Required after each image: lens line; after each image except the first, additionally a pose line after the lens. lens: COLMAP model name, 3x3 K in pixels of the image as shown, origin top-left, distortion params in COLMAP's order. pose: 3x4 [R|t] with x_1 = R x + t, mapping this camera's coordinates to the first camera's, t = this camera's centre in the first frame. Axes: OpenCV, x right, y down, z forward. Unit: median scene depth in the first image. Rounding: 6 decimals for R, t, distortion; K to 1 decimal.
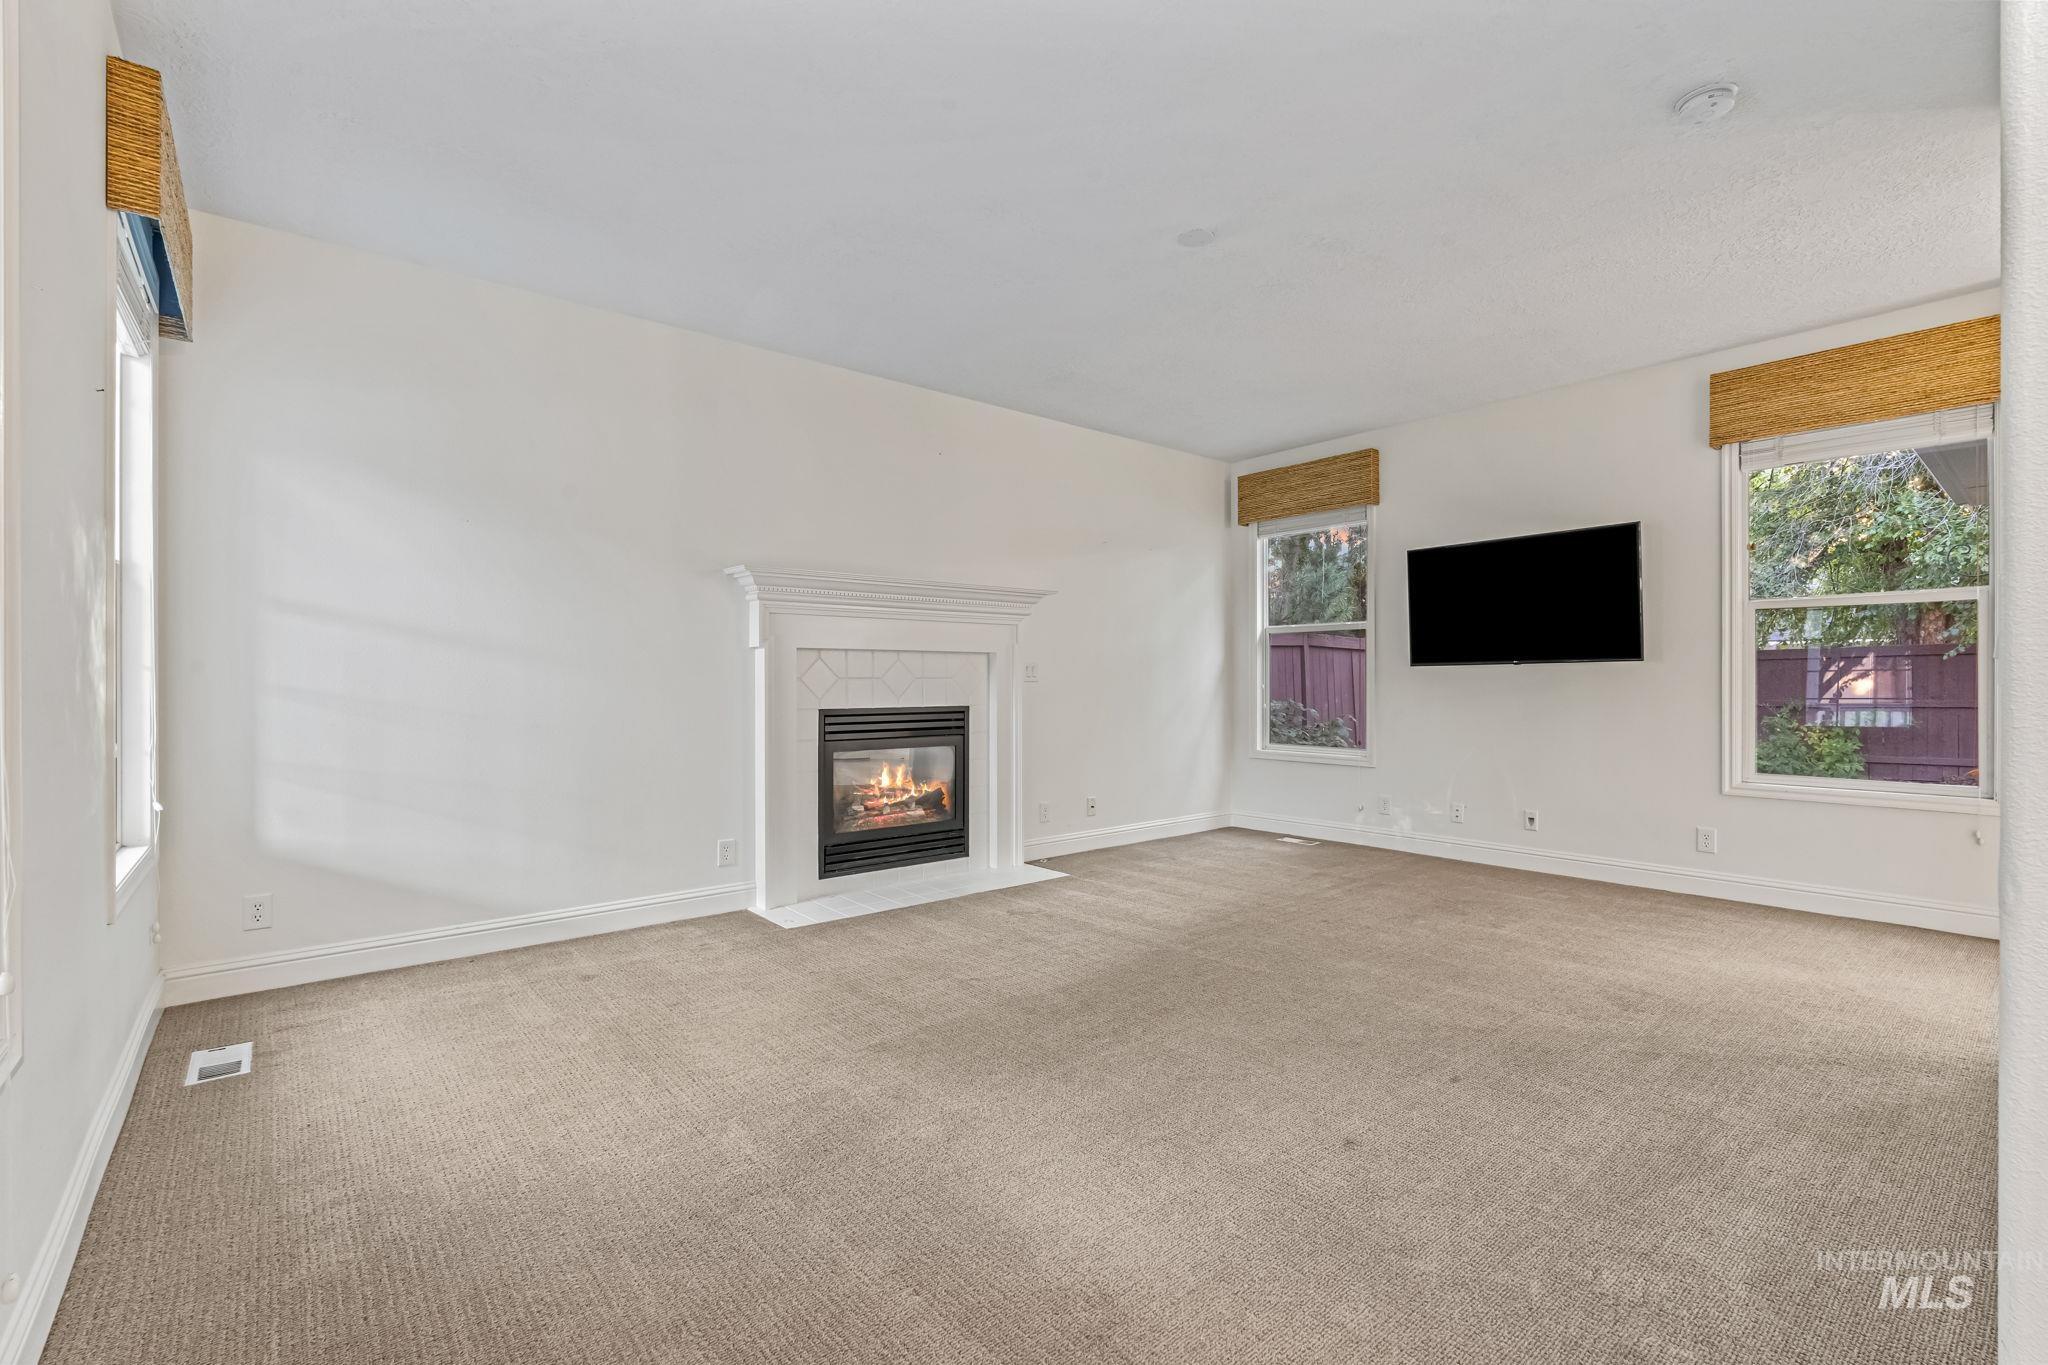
lens RADIAL K [[920.7, 0, 1016.0], [0, 920.7, 686.5], [0, 0, 1]] dist [0.005303, -0.000238]
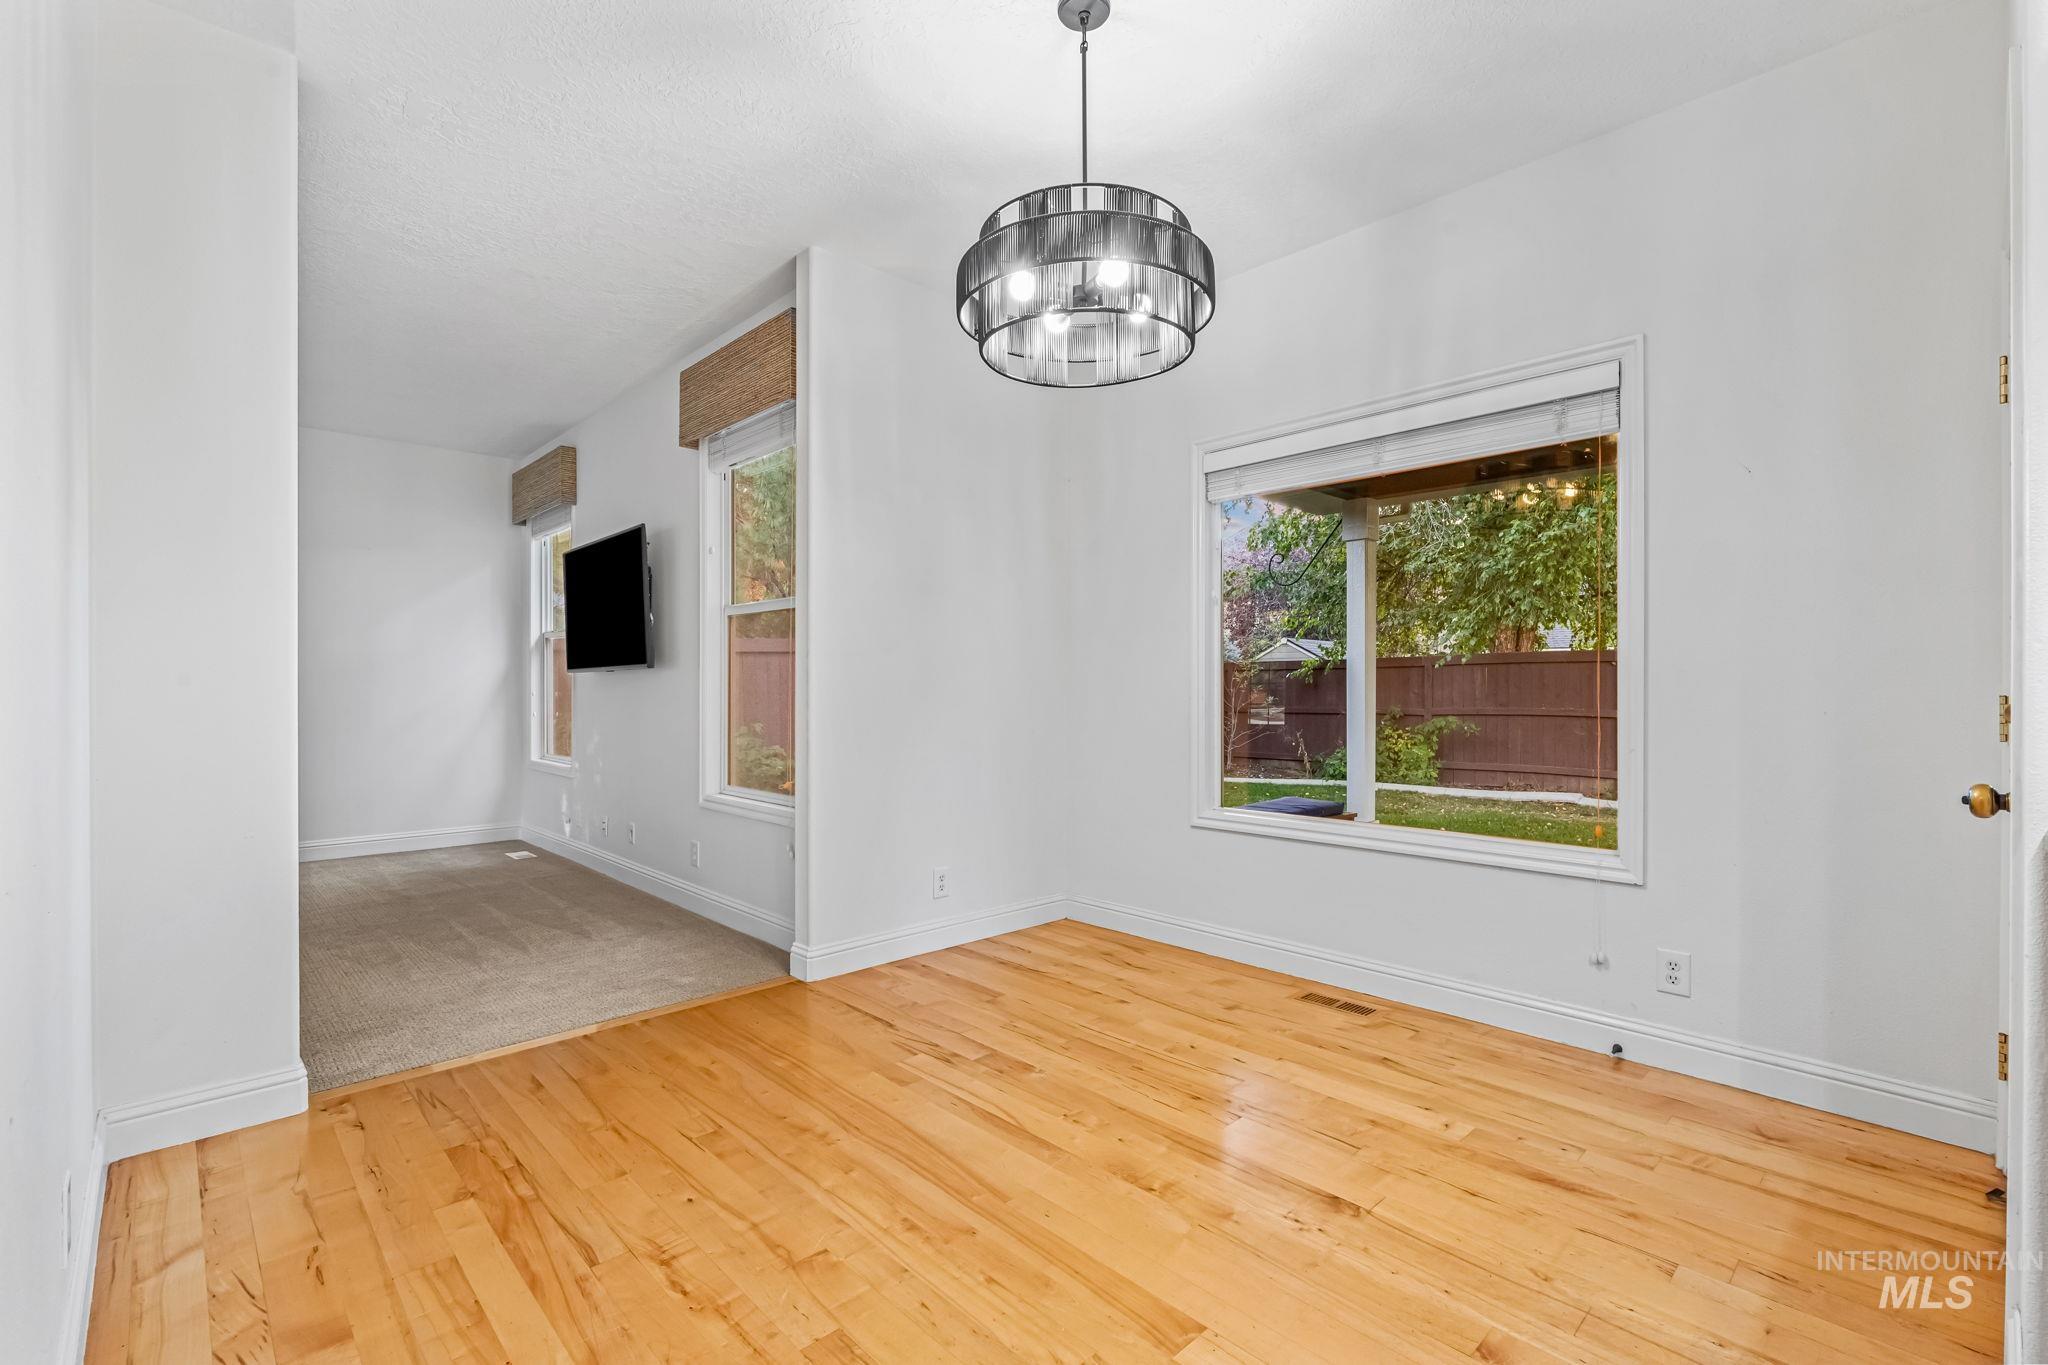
lens RADIAL K [[920.7, 0, 1027.8], [0, 920.7, 687.7], [0, 0, 1]] dist [0.005303, -0.000238]
pose [[0.998850, 0.004134, 0.047761, 0.734382], [-0.004025, 0.999989, -0.002393, -0.005000], [-0.047770, 0.002198, 0.998856, 0.017295]]
